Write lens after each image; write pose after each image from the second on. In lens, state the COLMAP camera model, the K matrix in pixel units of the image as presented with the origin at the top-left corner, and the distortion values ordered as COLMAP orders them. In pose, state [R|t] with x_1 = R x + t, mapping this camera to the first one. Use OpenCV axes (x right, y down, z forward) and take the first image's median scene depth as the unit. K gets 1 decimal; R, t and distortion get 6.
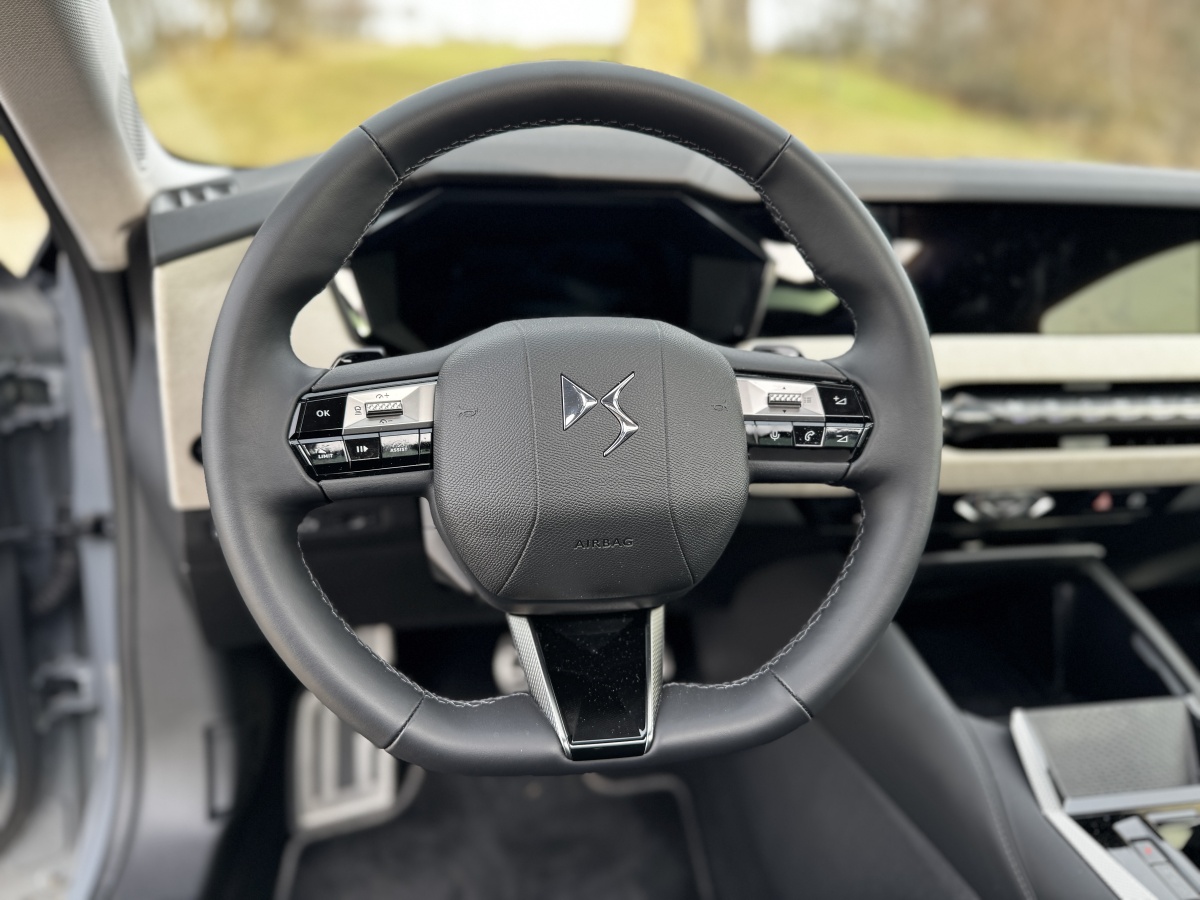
lens RADIAL K [[858.6, 0, 600.0], [0, 858.6, 450.0], [0, 0, 1]] dist [0.096717, -0.136771]
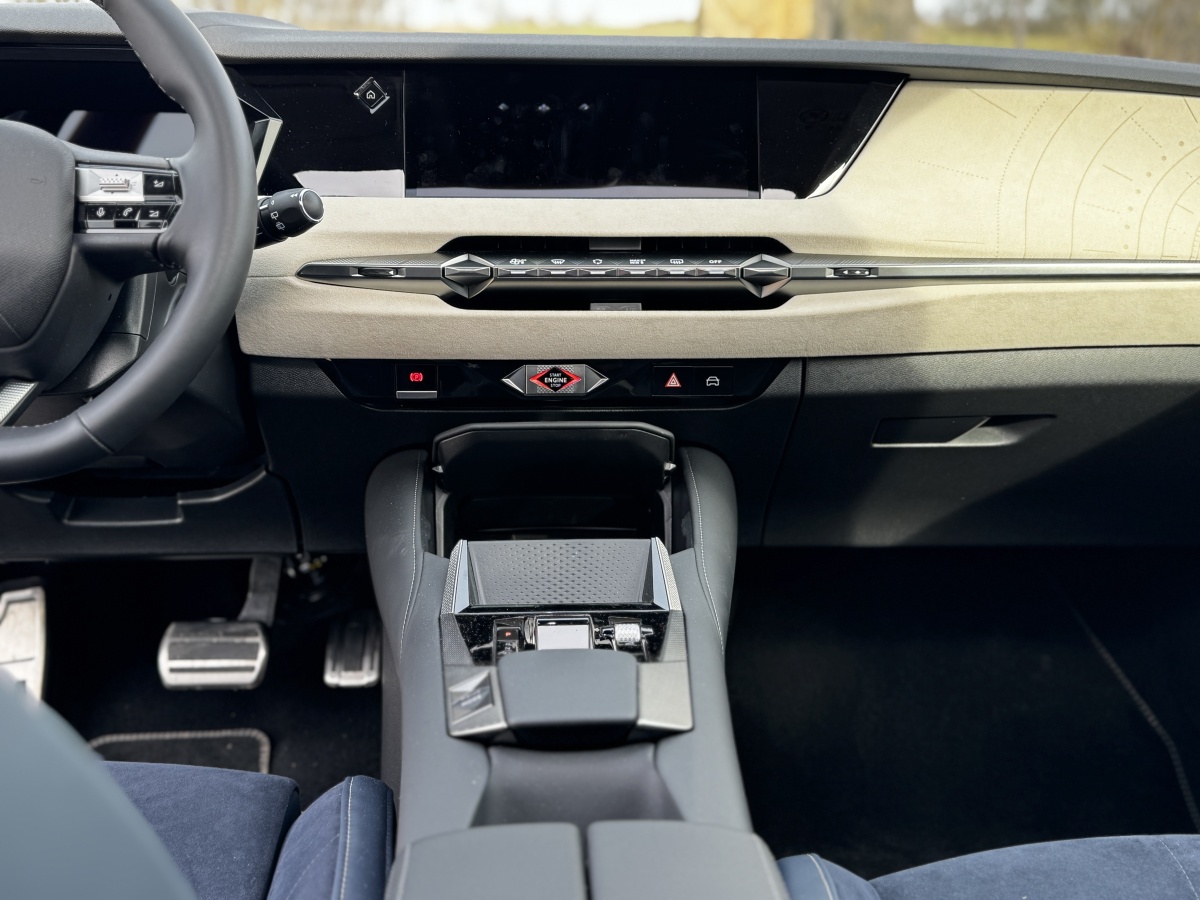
lens RADIAL K [[1357.3, 0, 607.5], [0, 1357.3, 458.8], [0, 0, 1]] dist [0.120861, -0.047831]
pose [[0.995046, -0.001882, -0.099399, 0.783066], [-0.011162, 0.991385, -0.130505, 0.399556], [0.098788, 0.130968, 0.986452, -0.518725]]
